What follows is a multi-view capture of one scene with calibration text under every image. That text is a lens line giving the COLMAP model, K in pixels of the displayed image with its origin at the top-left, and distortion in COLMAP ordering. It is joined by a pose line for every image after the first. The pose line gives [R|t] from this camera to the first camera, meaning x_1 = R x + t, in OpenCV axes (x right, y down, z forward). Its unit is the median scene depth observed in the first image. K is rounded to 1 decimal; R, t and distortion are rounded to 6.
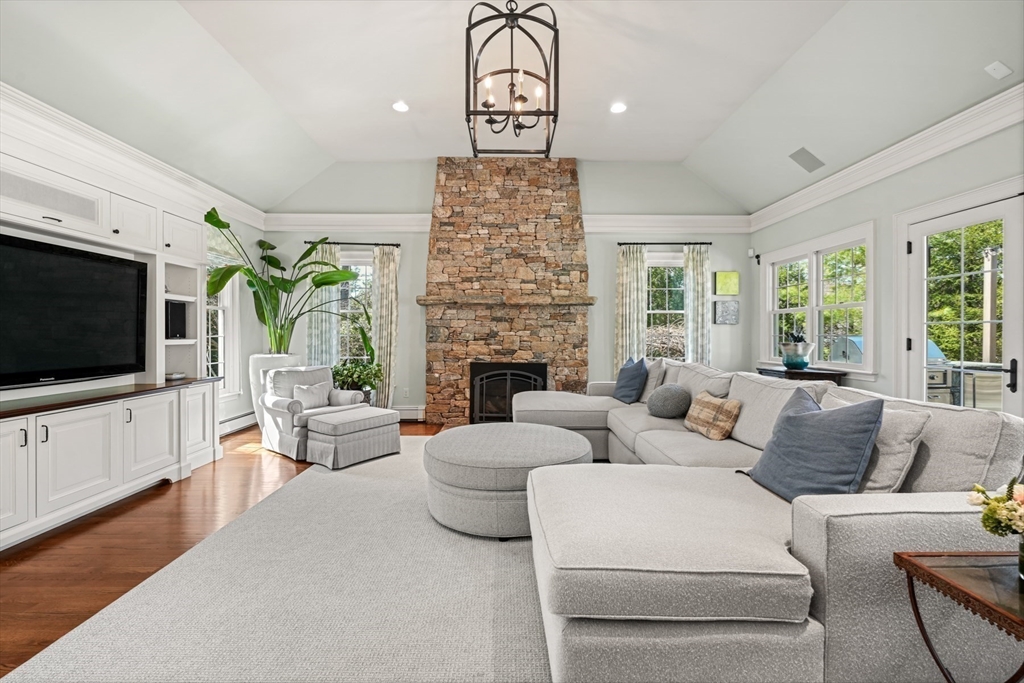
lens RADIAL K [[424.9, 0, 509.6], [0, 424.9, 338.4], [0, 0, 1]] dist [-0.000508, 0.000404]
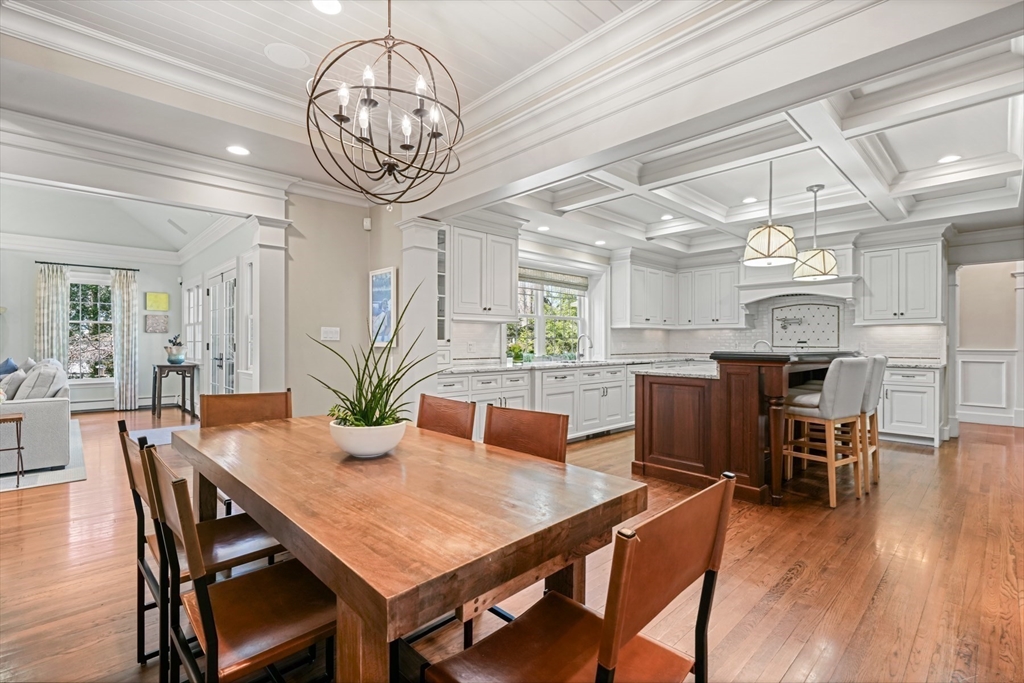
lens RADIAL K [[465.7, 0, 512.0], [0, 465.7, 341.5], [0, 0, 1]] dist [-0.001215, -0.000290]
pose [[0.729715, 0.000440, 0.683752, 0.336589], [0.004029, 0.999980, -0.004944, 0.004824], [-0.683740, 0.006363, 0.729698, -0.805261]]
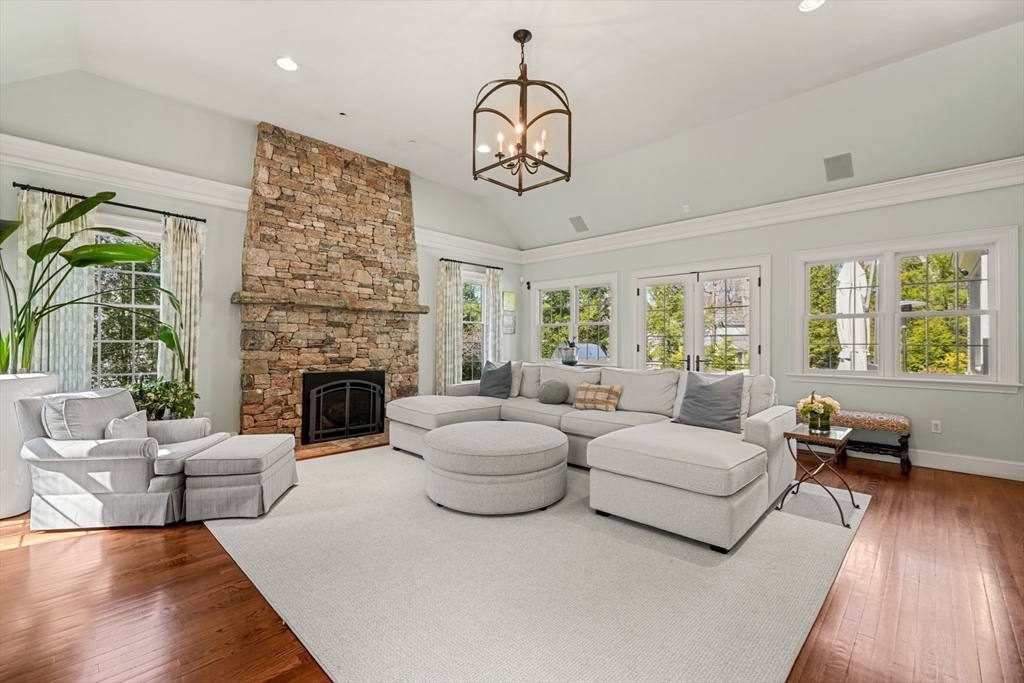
lens RADIAL K [[440.5, 0, 512.0], [0, 440.5, 341.5], [0, 0, 1]] dist [-0.000751, -0.000047]
pose [[0.699147, 0.003013, 0.714972, -0.434115], [0.002126, 0.999978, -0.006293, -0.001571], [-0.714975, 0.005920, 0.699125, 0.074175]]
